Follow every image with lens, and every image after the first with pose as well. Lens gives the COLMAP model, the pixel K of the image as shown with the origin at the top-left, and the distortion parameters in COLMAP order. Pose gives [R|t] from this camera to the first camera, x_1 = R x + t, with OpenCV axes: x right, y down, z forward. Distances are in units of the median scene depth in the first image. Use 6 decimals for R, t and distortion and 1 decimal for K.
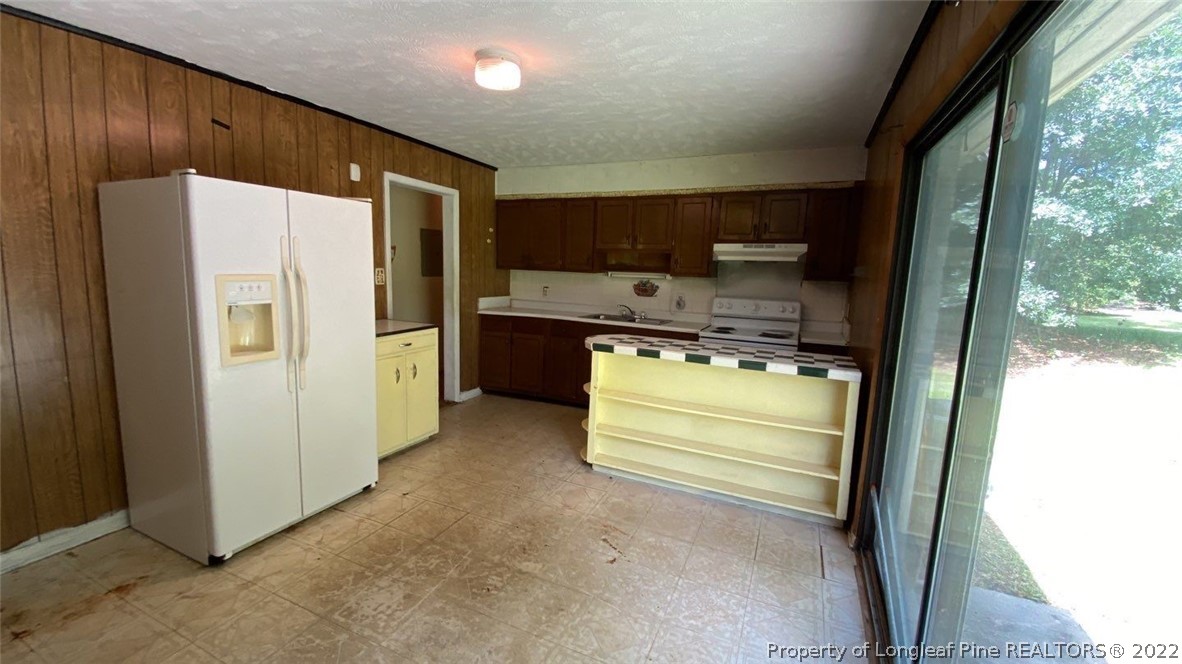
lens RADIAL K [[473.9, 0, 584.8], [0, 473.9, 331.9], [0, 0, 1]] dist [0.064928, -0.058783]
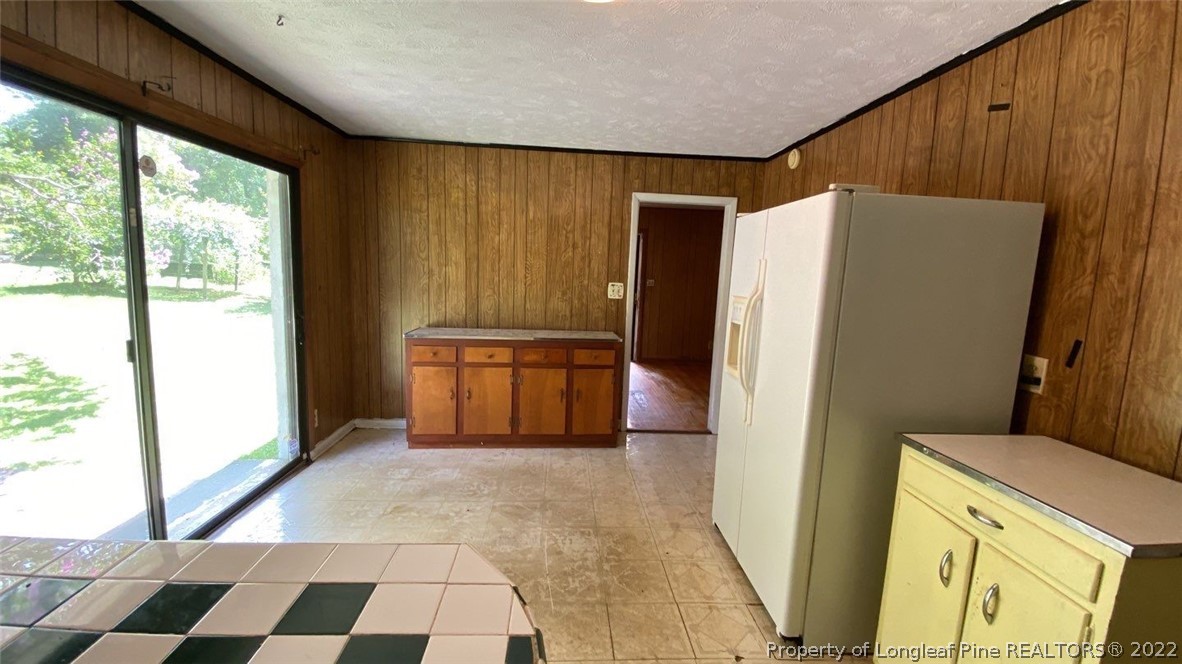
lens RADIAL K [[477.4, 0, 586.2], [0, 477.4, 332.6], [0, 0, 1]] dist [0.023440, -0.022811]
pose [[-0.884521, -0.011391, -0.466361, 0.082836], [-0.136610, 0.962201, 0.235598, -0.163924], [0.446050, 0.272101, -0.852643, 1.176273]]
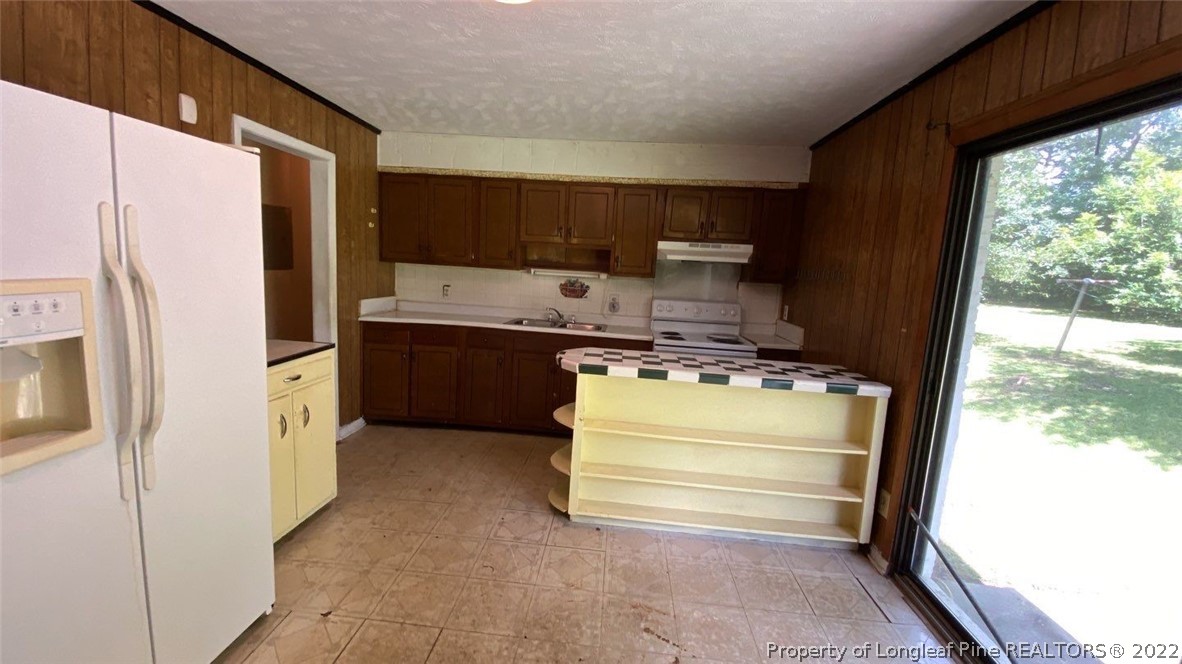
lens RADIAL K [[477.4, 0, 586.2], [0, 477.4, 332.6], [0, 0, 1]] dist [0.023440, -0.022811]
pose [[0.939811, -0.029149, 0.340449, -0.224718], [0.023355, 0.999504, 0.021105, -0.041919], [-0.340895, -0.011884, 0.940026, 0.245700]]
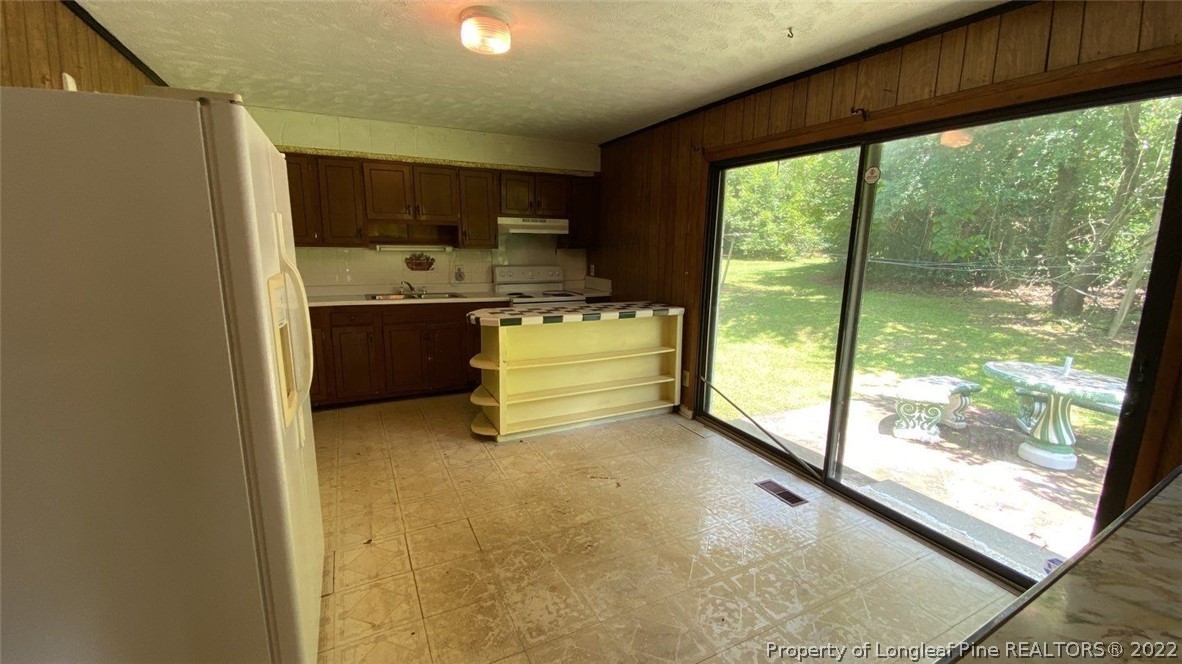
lens RADIAL K [[474.0, 0, 585.8], [0, 474.0, 332.6], [0, 0, 1]] dist [0.065557, -0.061823]
pose [[0.632150, -0.172067, 0.755499, -0.607229], [0.116383, 0.985055, 0.126967, -0.052128], [-0.766055, 0.007664, 0.642729, 0.193782]]
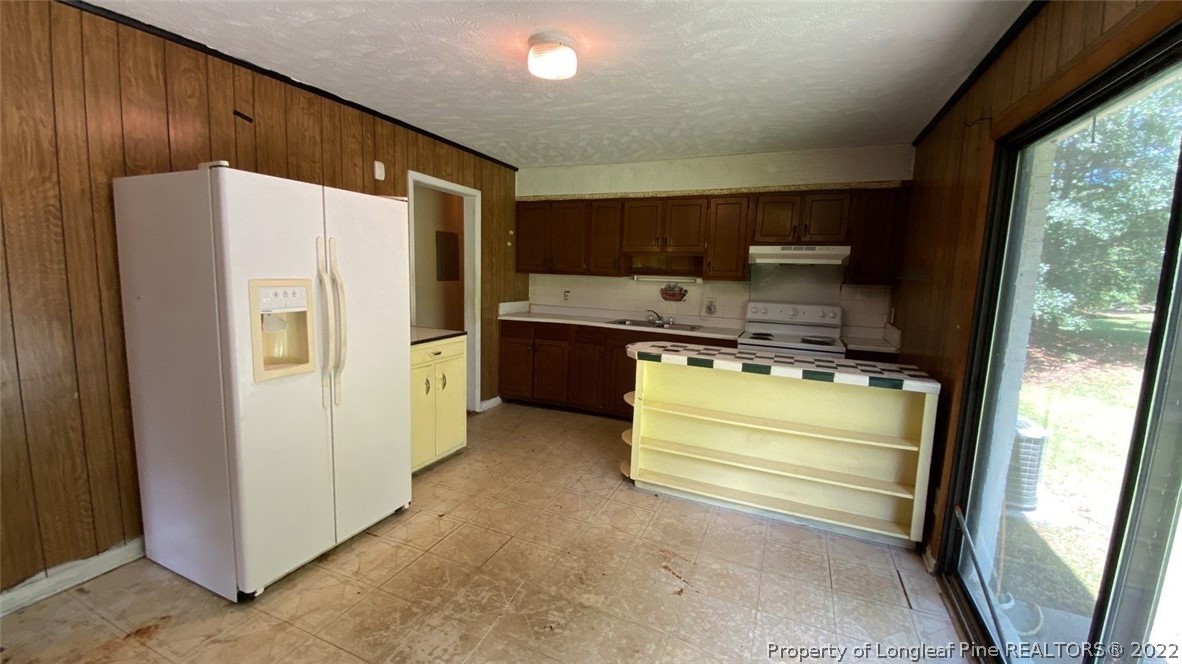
lens RADIAL K [[474.0, 0, 585.8], [0, 474.0, 332.6], [0, 0, 1]] dist [0.065557, -0.061823]
pose [[0.999903, -0.003084, 0.013586, -0.093702], [0.003169, 0.999976, -0.006211, -0.007849], [-0.013567, 0.006253, 0.999888, 0.058945]]
